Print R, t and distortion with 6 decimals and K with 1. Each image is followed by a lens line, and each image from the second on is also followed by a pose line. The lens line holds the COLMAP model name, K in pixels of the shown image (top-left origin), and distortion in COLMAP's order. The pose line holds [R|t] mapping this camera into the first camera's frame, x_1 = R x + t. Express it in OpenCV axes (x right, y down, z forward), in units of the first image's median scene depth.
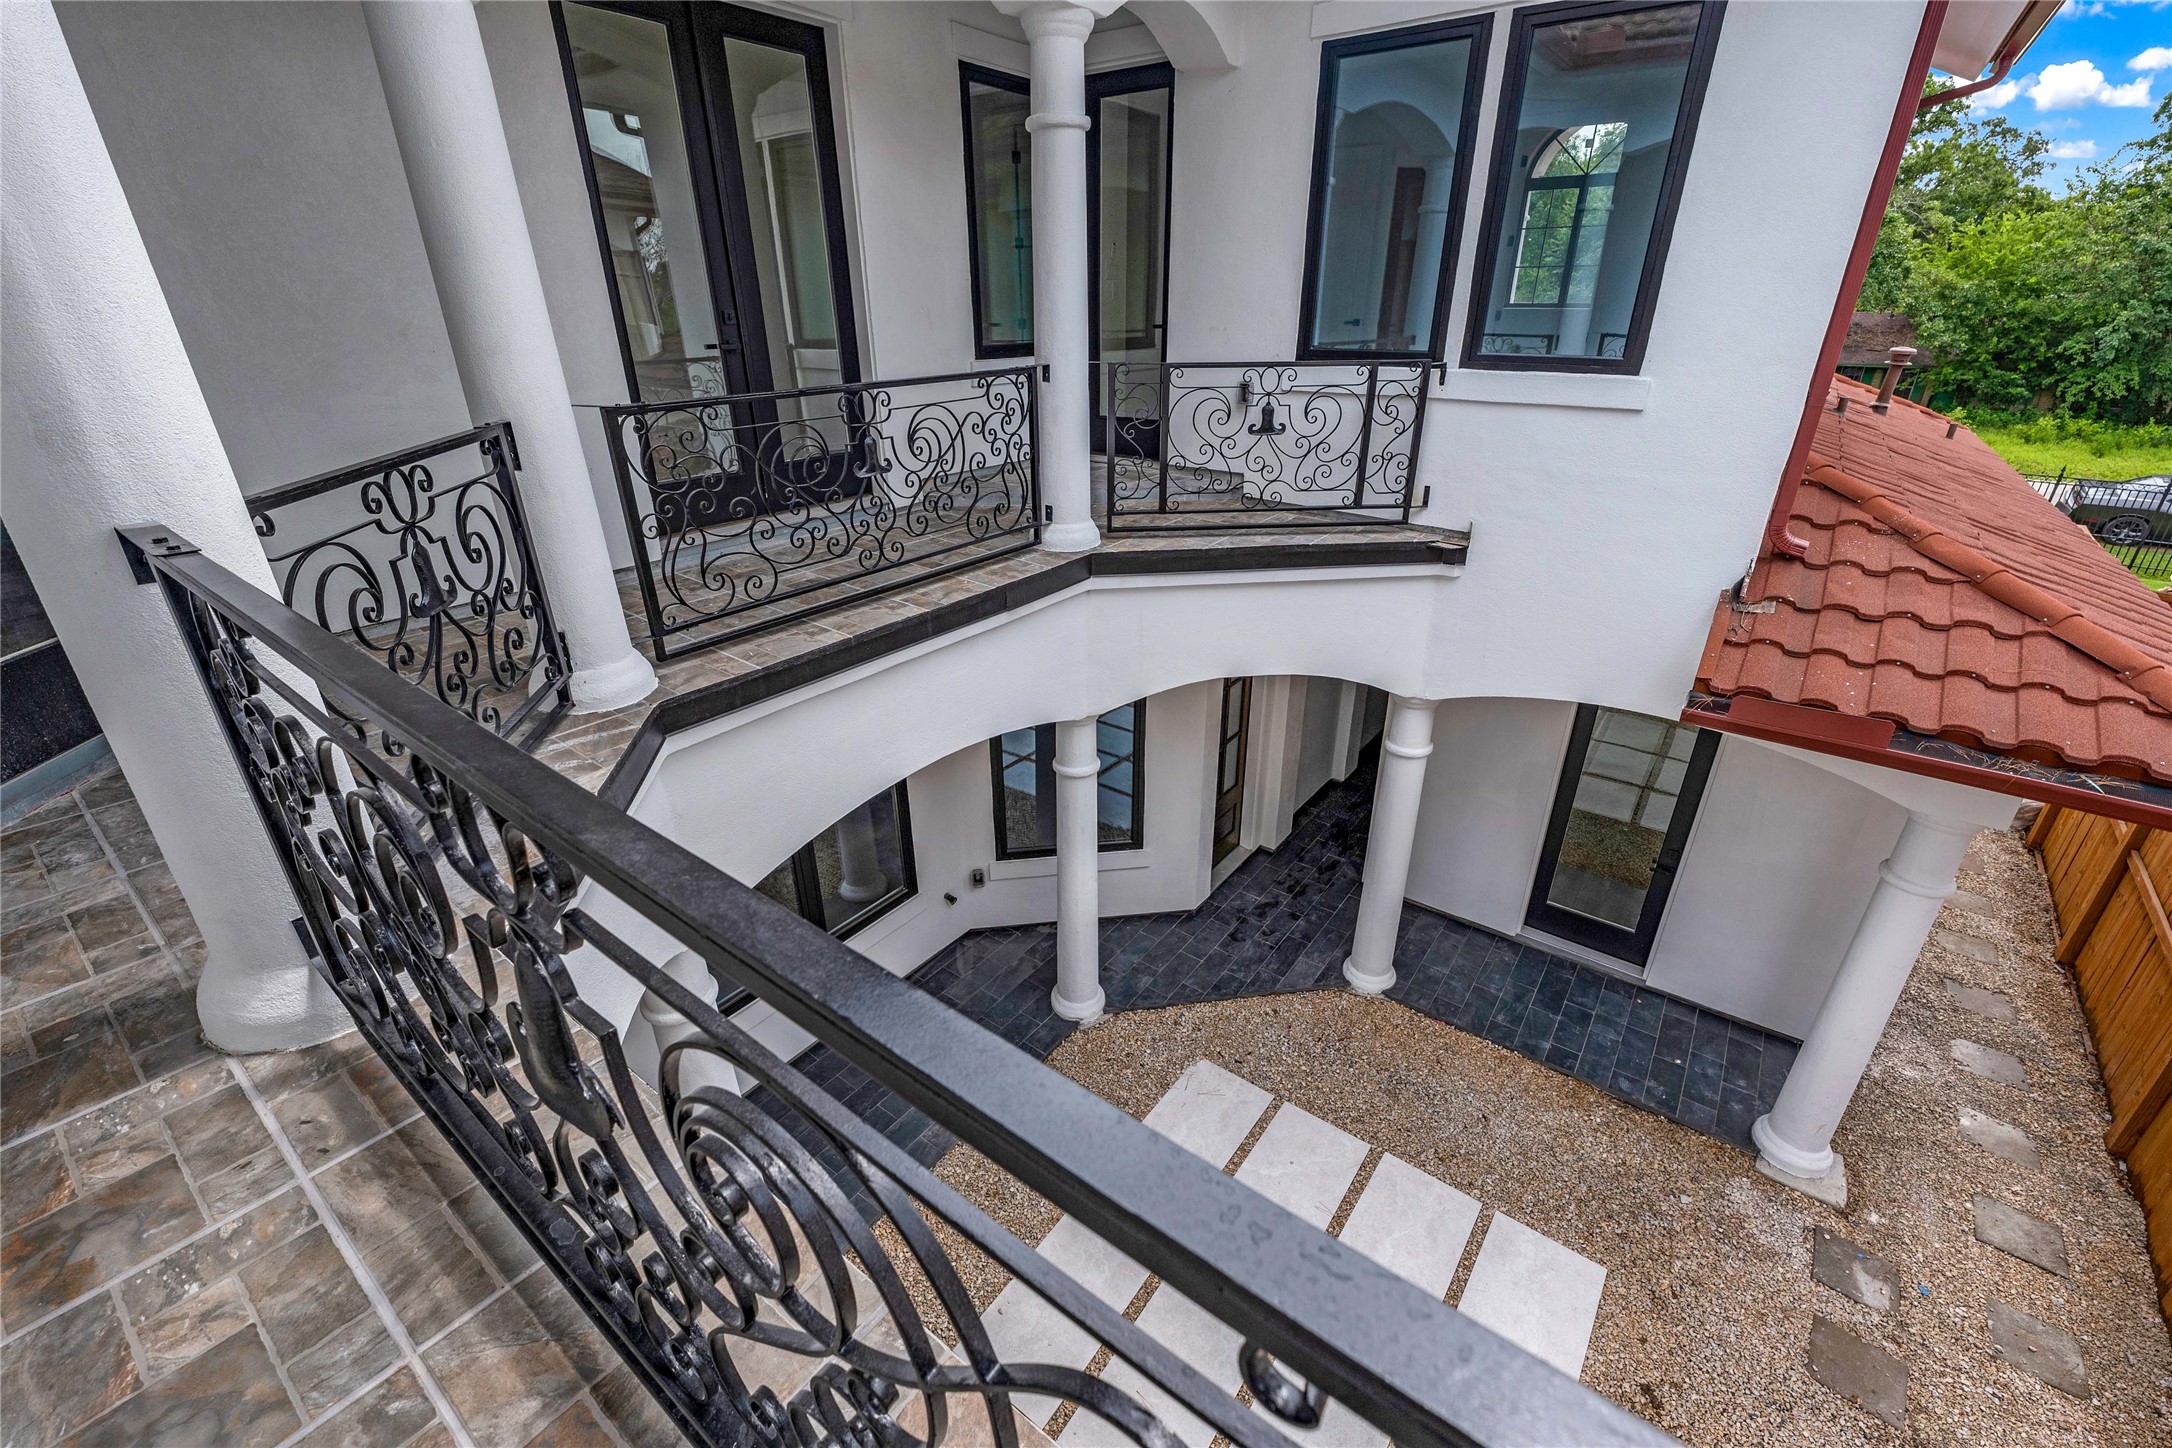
lens RADIAL K [[898.6, 0, 1083.2], [0, 898.6, 725.6], [0, 0, 1]] dist [-0.012532, -0.000221]
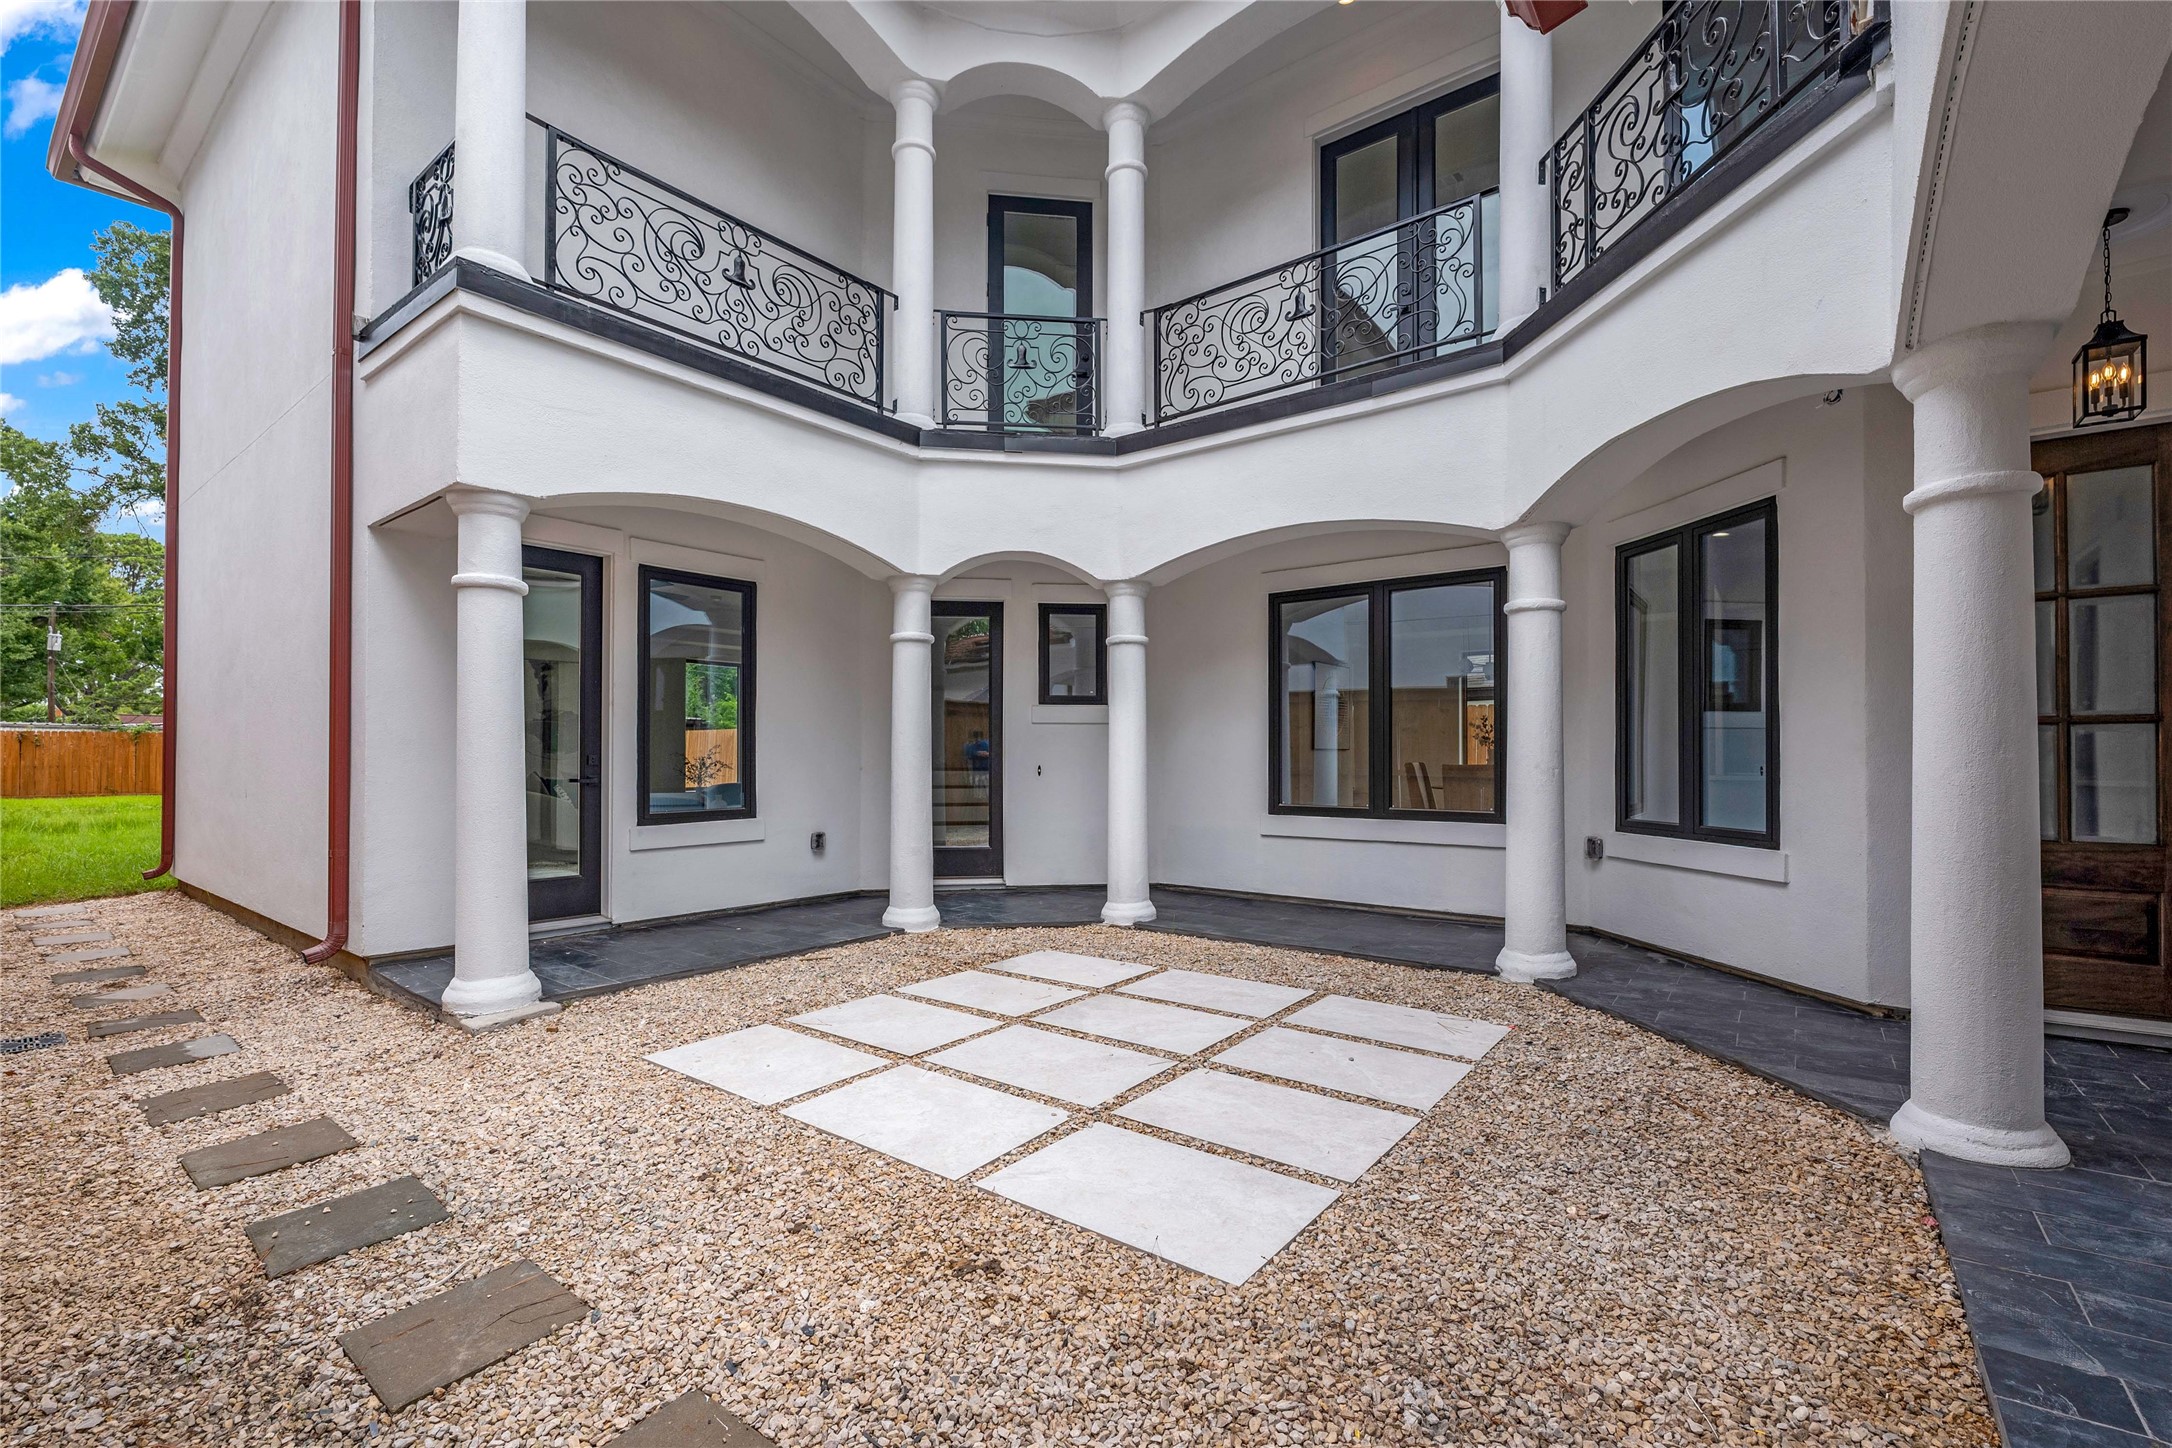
lens RADIAL K [[930.3, 0, 1089.6], [0, 930.3, 735.8], [0, 0, 1]] dist [0.000793, 0.000089]
pose [[-0.013148, -0.006704, -0.999891, 1.294901], [-0.424907, 0.905237, -0.000482, 0.487596], [0.905141, 0.424855, -0.014750, 1.016632]]
